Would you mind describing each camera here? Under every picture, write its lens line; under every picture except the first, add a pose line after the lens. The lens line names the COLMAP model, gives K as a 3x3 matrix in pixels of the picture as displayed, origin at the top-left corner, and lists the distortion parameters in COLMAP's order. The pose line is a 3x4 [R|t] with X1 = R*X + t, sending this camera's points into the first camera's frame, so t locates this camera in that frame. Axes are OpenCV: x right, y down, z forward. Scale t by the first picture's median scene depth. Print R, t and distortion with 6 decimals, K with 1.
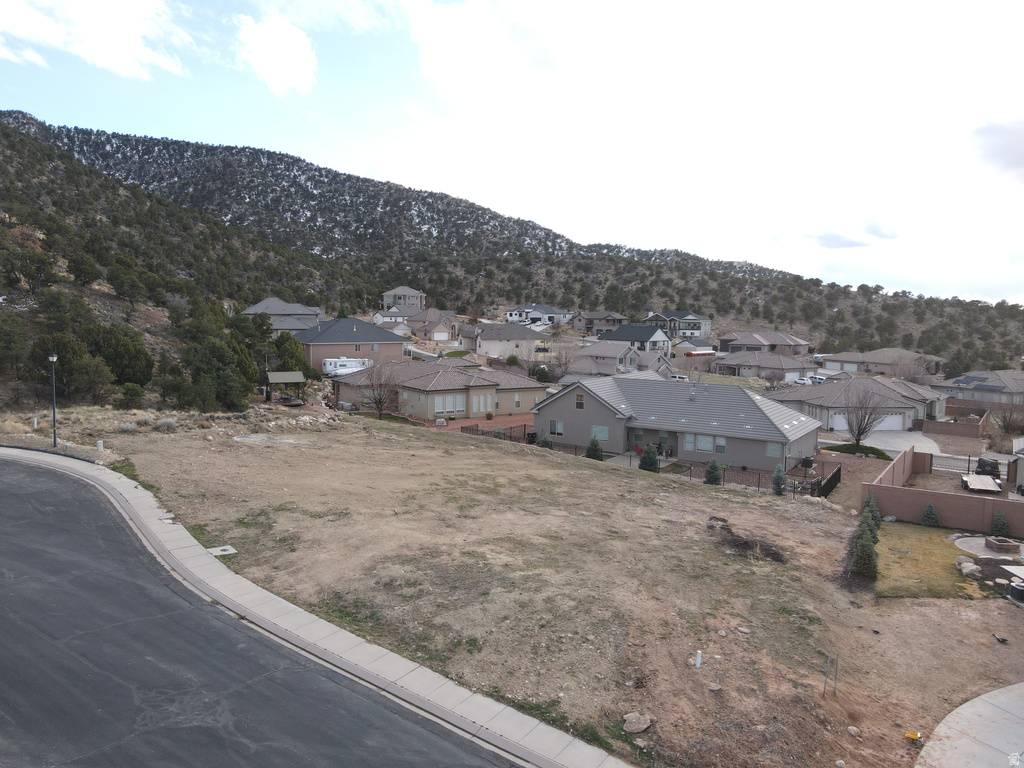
lens RADIAL K [[752.8, 0, 510.4], [0, 752.8, 382.1], [0, 0, 1]] dist [0.001571, 0.026785]
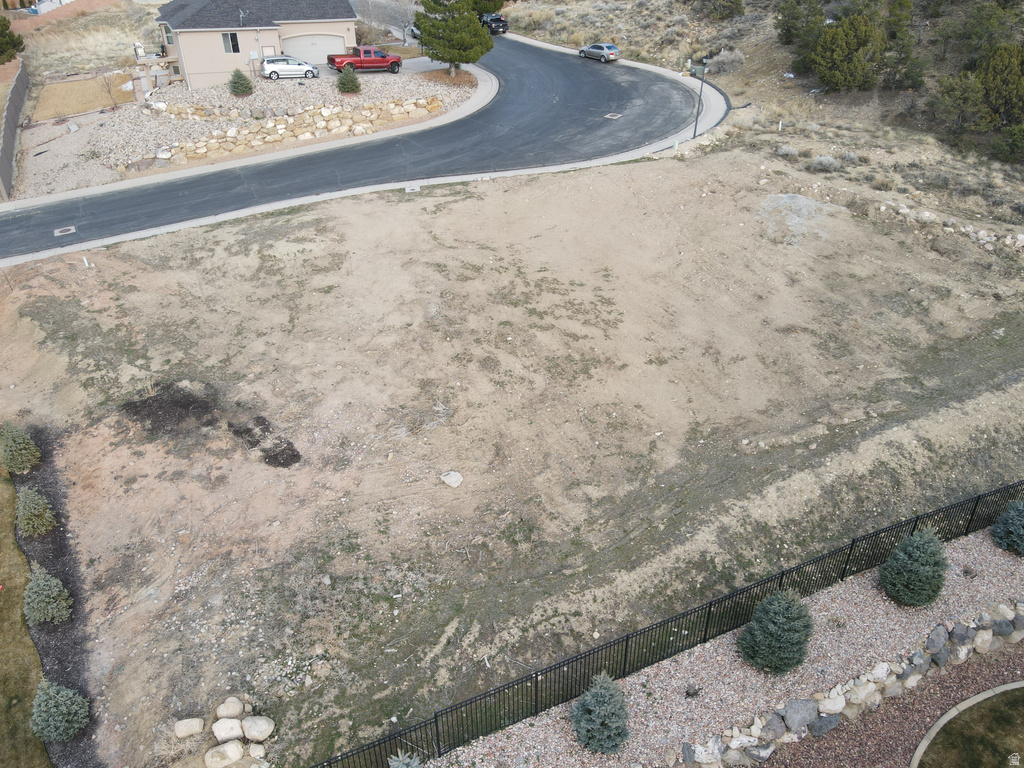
lens RADIAL K [[752.8, 0, 510.4], [0, 752.8, 382.1], [0, 0, 1]] dist [0.001571, 0.026785]
pose [[-0.510740, 0.425317, -0.747161, 0.844836], [-0.079247, 0.842070, 0.533515, -0.287661], [0.856075, 0.331697, -0.396374, 1.898944]]
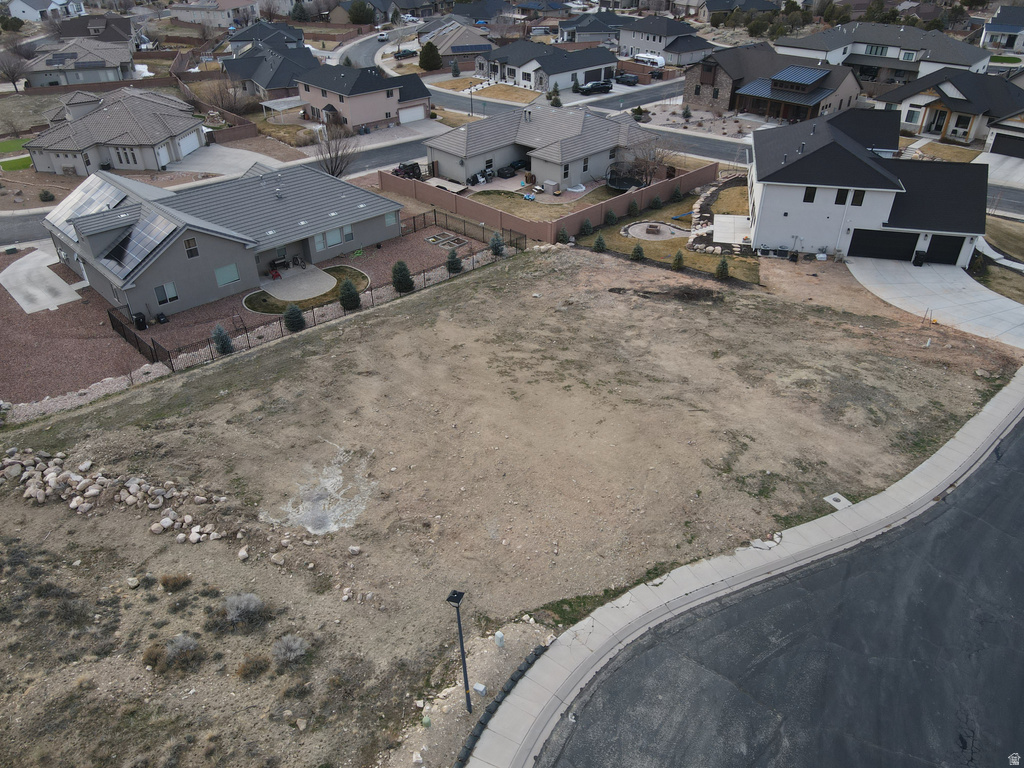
lens RADIAL K [[752.8, 0, 510.4], [0, 752.8, 382.1], [0, 0, 1]] dist [0.001571, 0.026785]
pose [[0.209297, -0.542234, 0.813742, -1.276724], [0.100802, 0.839704, 0.533607, -0.561136], [-0.972643, -0.029656, 0.230405, 1.199471]]
